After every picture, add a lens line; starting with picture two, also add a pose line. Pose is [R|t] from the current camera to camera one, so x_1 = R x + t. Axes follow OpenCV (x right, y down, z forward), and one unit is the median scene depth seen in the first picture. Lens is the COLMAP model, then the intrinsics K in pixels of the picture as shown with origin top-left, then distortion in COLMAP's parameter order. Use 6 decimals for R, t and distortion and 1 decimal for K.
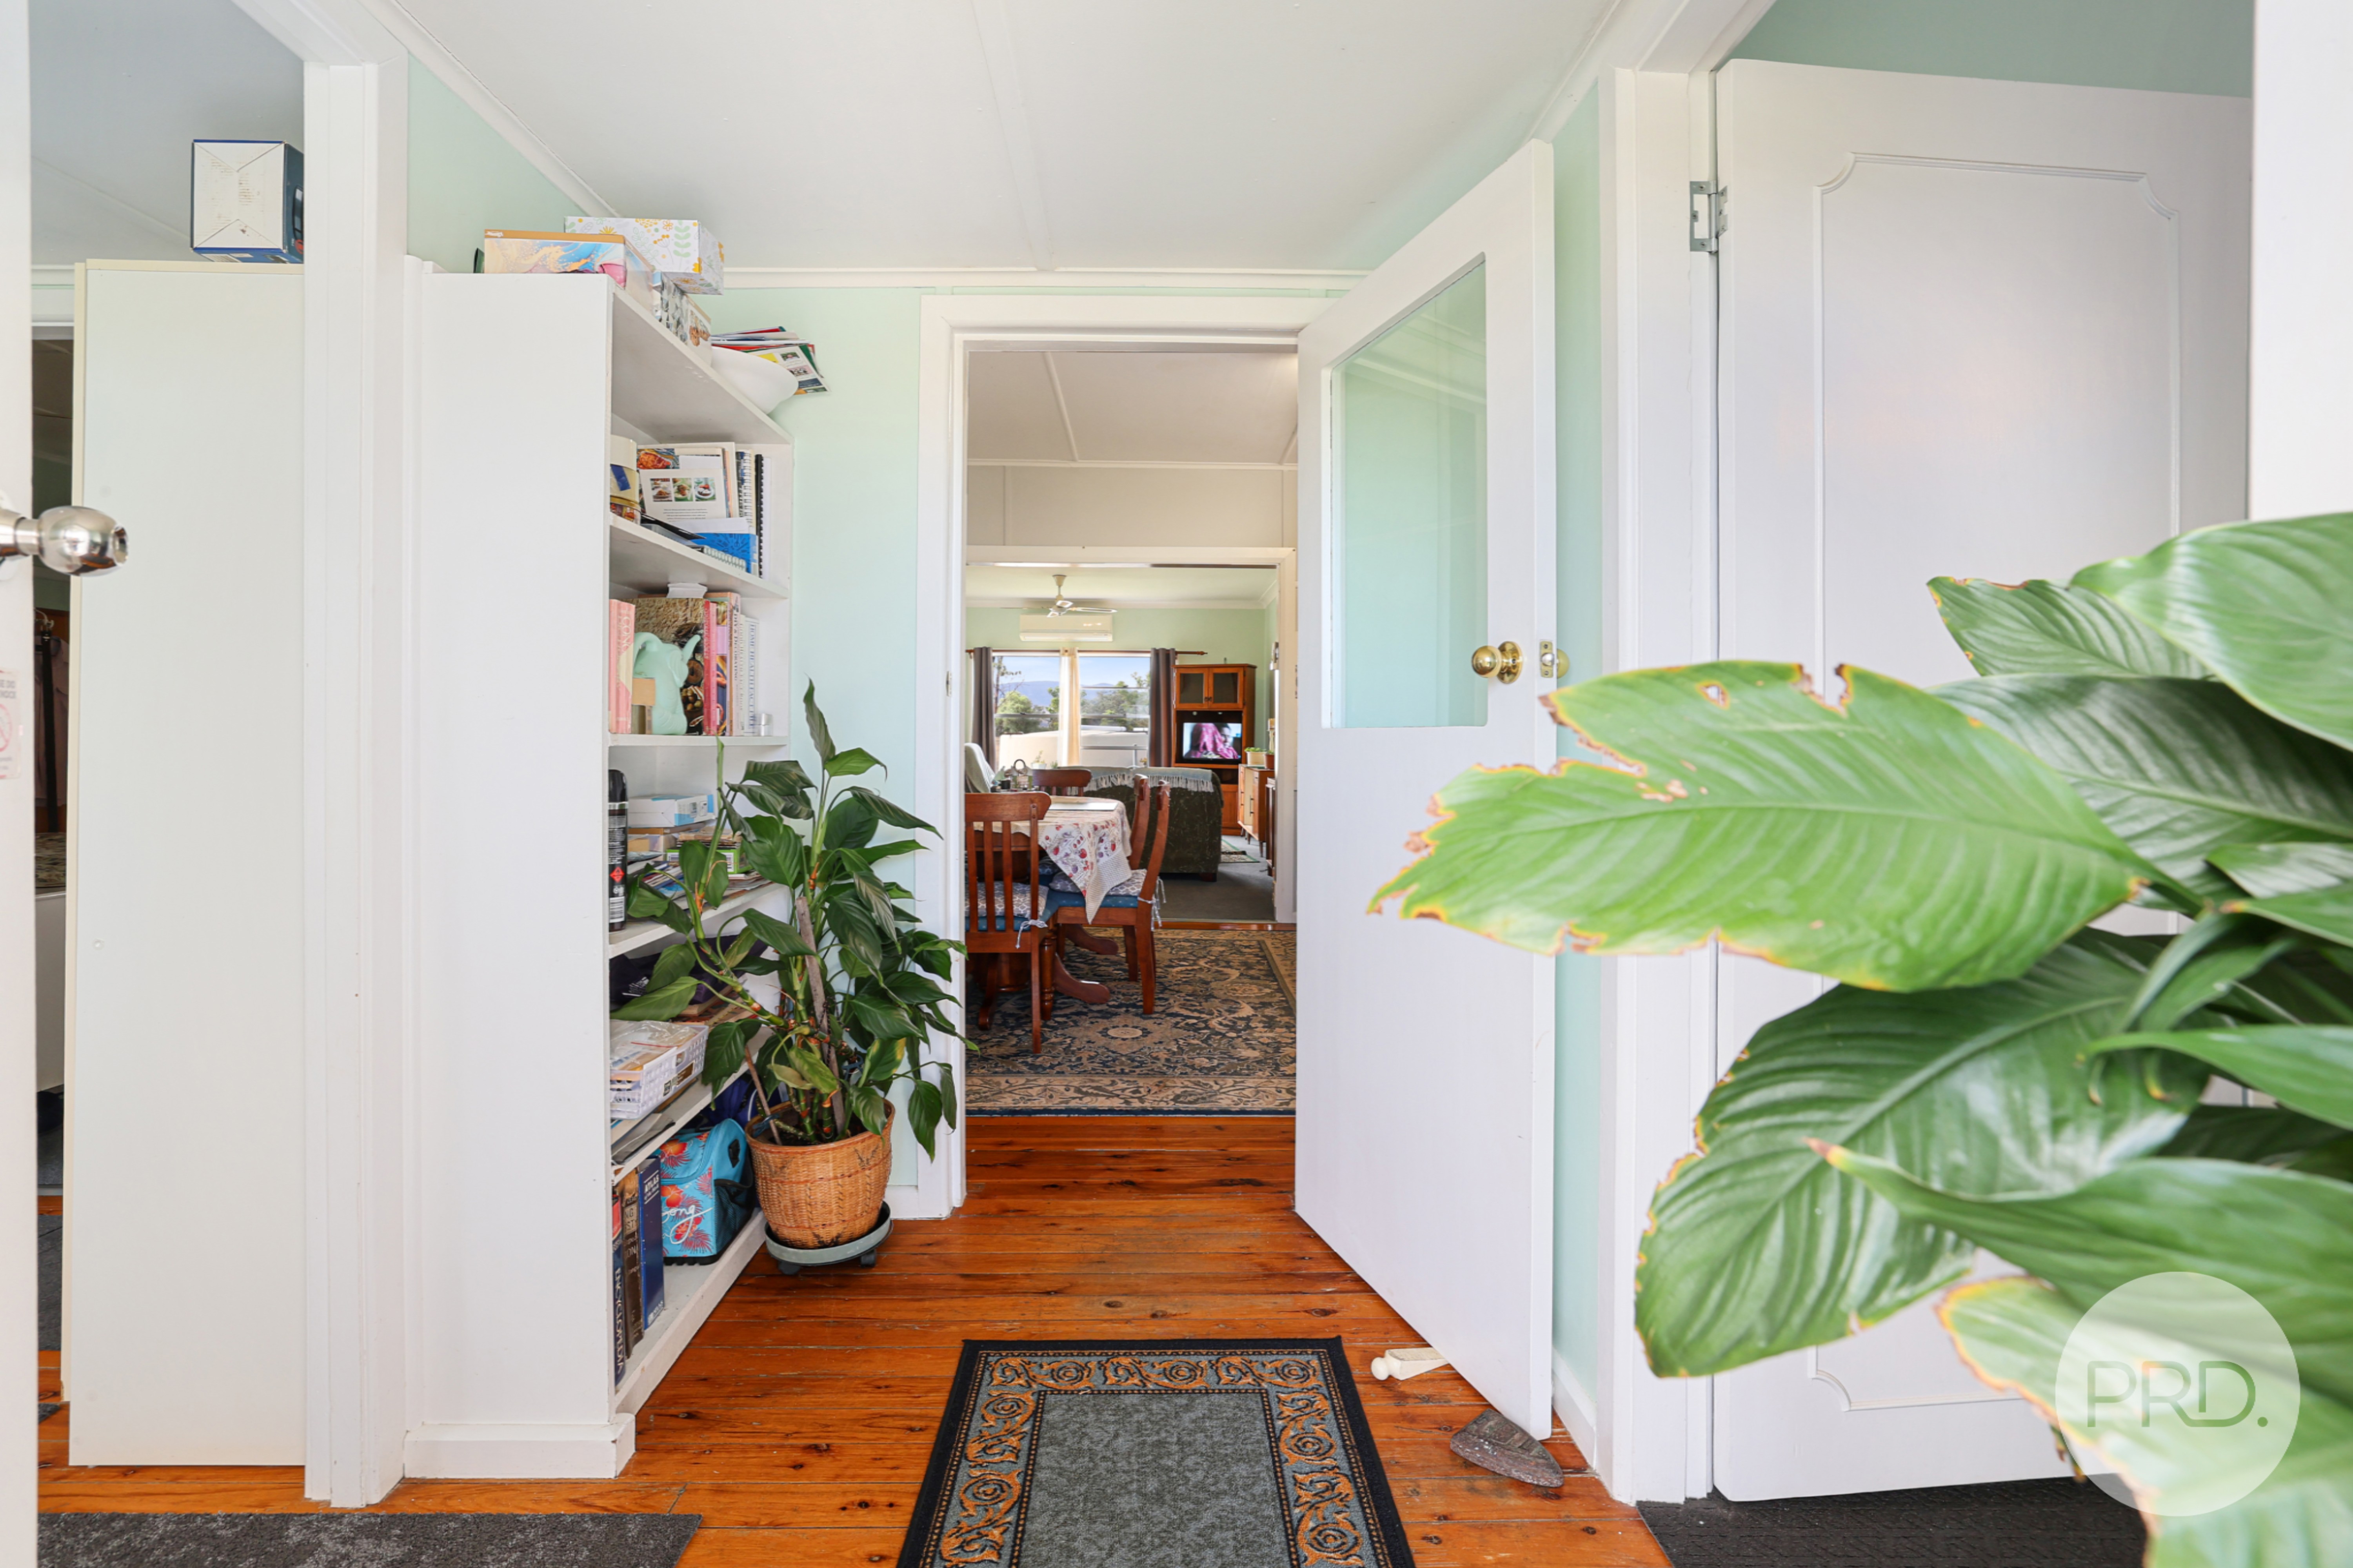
lens RADIAL K [[1041.6, 0, 1183.6], [0, 1041.6, 735.6], [0, 0, 1]] dist [-0.024803, 0.001217]
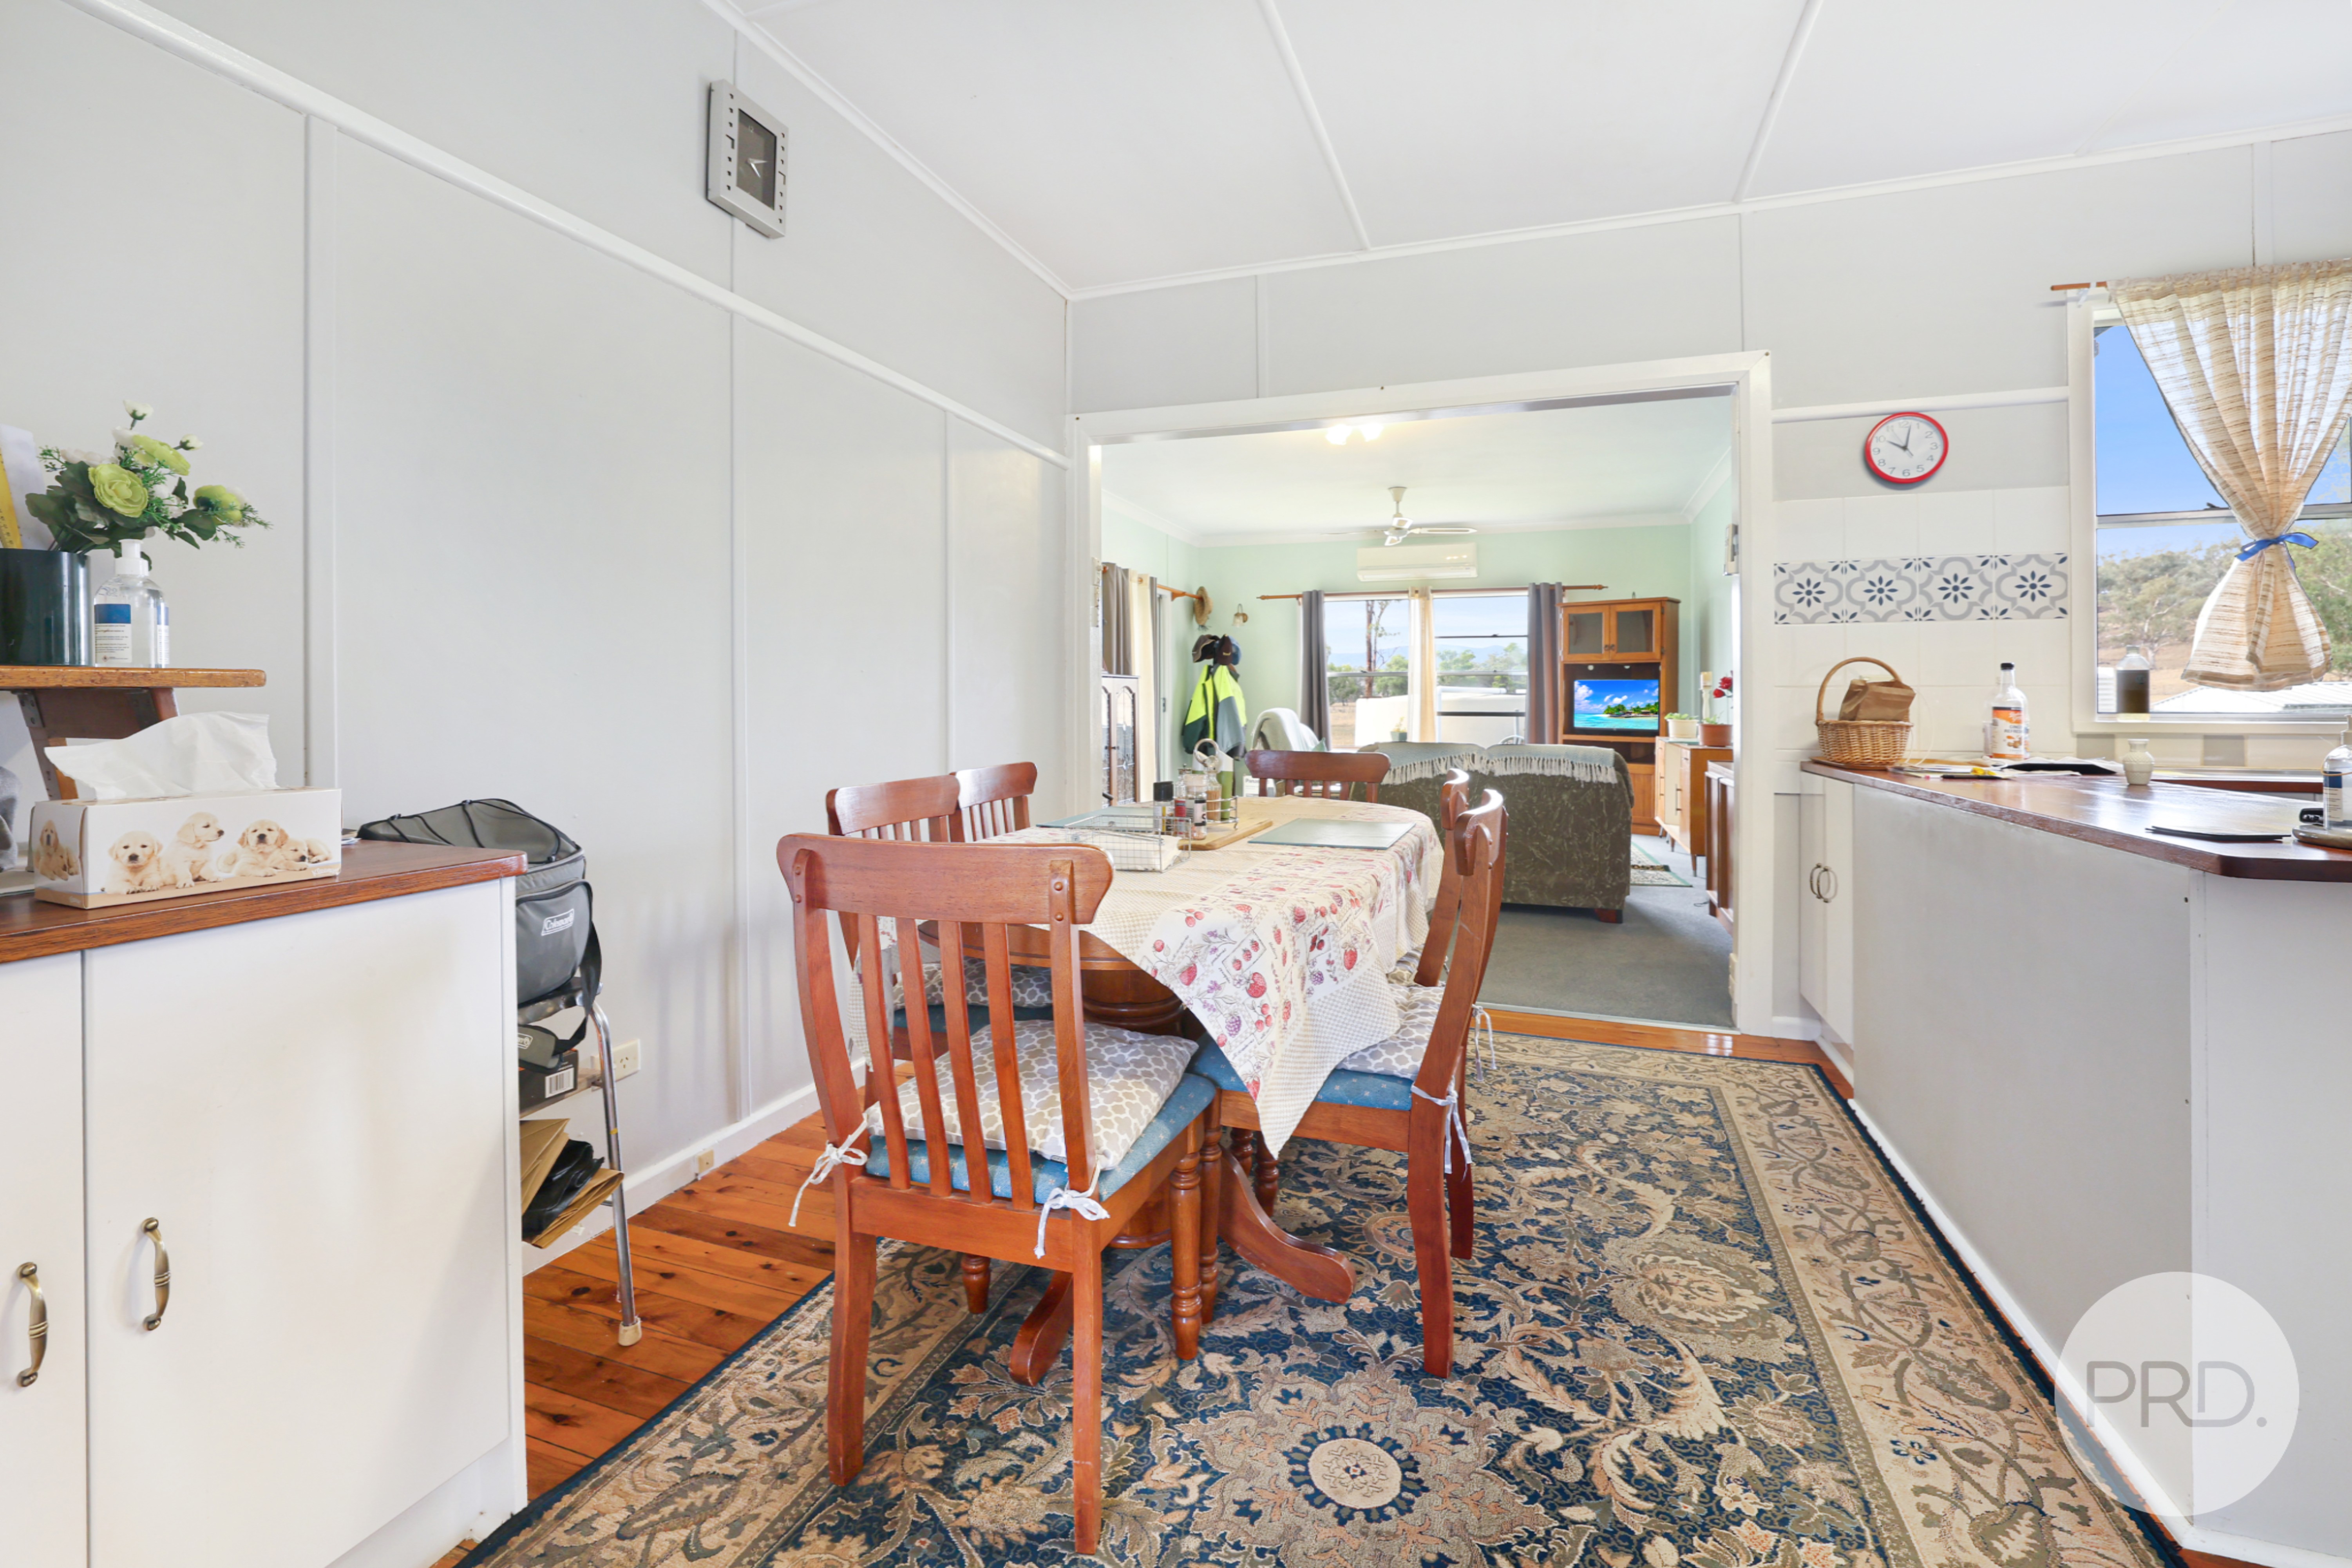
lens RADIAL K [[1041.3, 0, 1170.4], [0, 1041.3, 695.1], [0, 0, 1]] dist [-0.024803, 0.001217]
pose [[0.928448, -0.007898, -0.371378, 0.008748], [0.006051, 0.999963, -0.006137, 0.001607], [0.371412, 0.003450, 0.928462, 0.248115]]
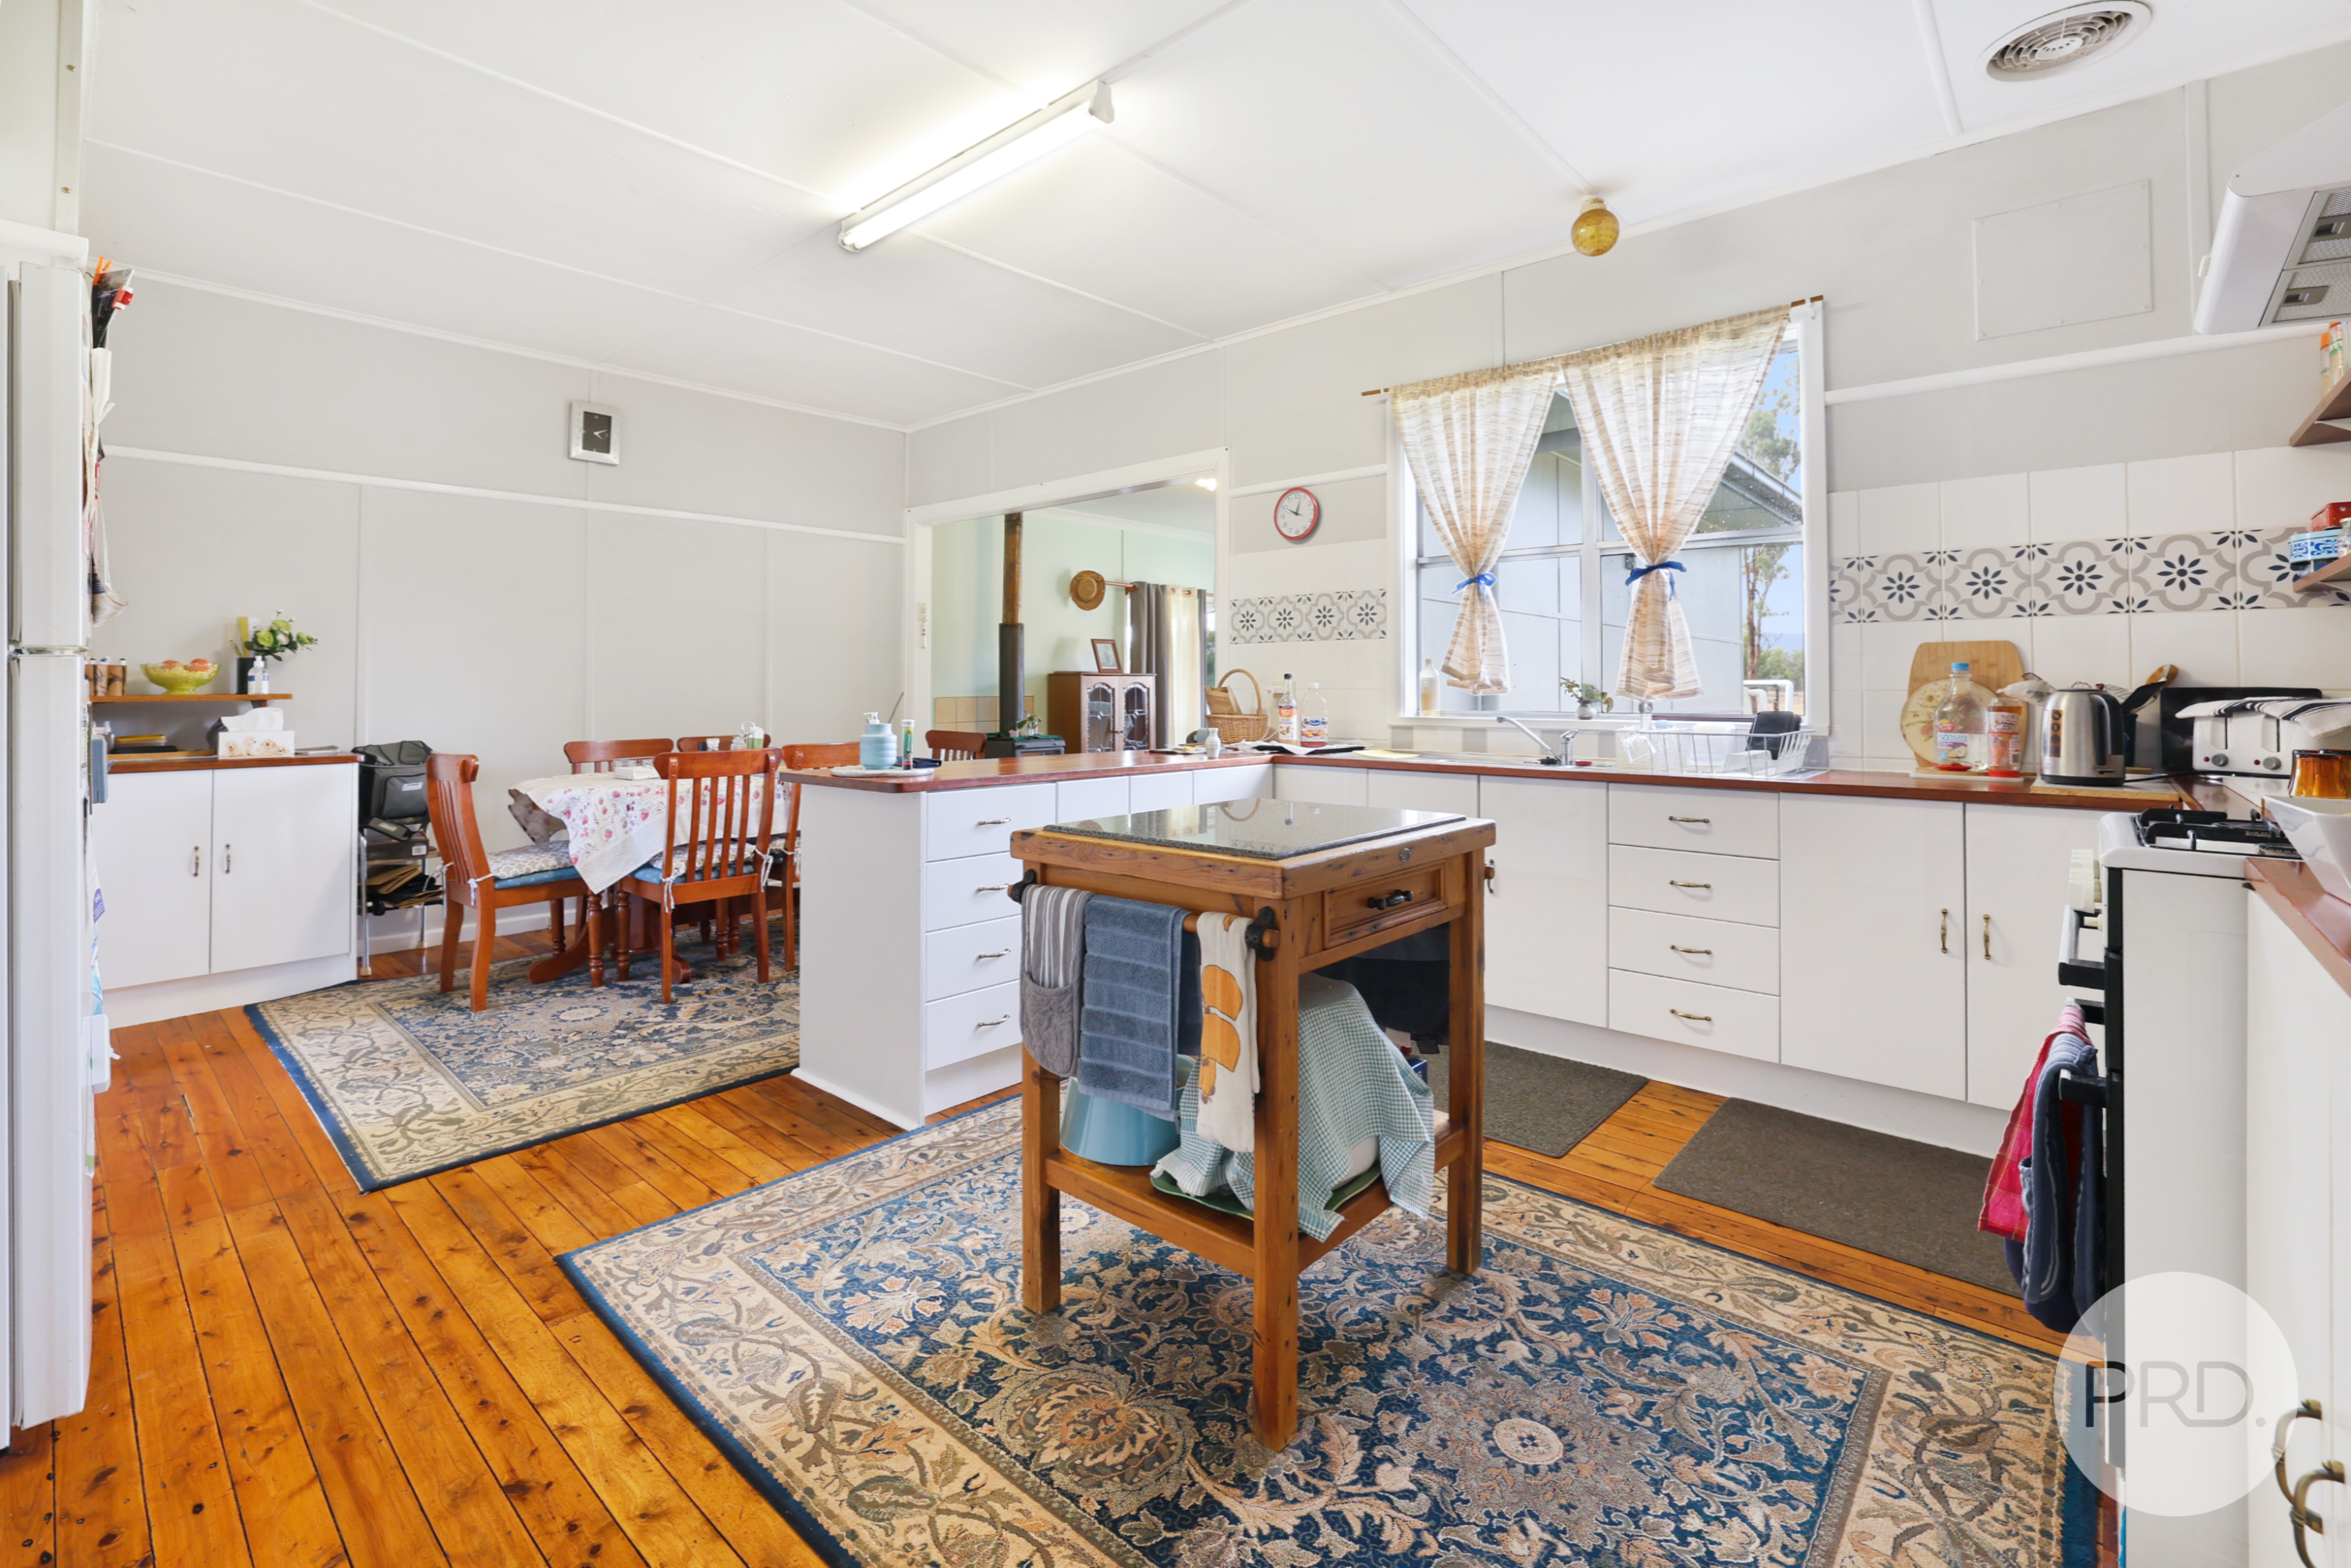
lens RADIAL K [[1040.9, 0, 1182.7], [0, 1040.9, 666.4], [0, 0, 1]] dist [-0.024803, 0.001217]
pose [[0.732574, -0.020560, -0.680376, 0.372727], [-0.001130, 0.999506, -0.031421, 0.002421], [0.680686, 0.023786, 0.732189, 0.275486]]
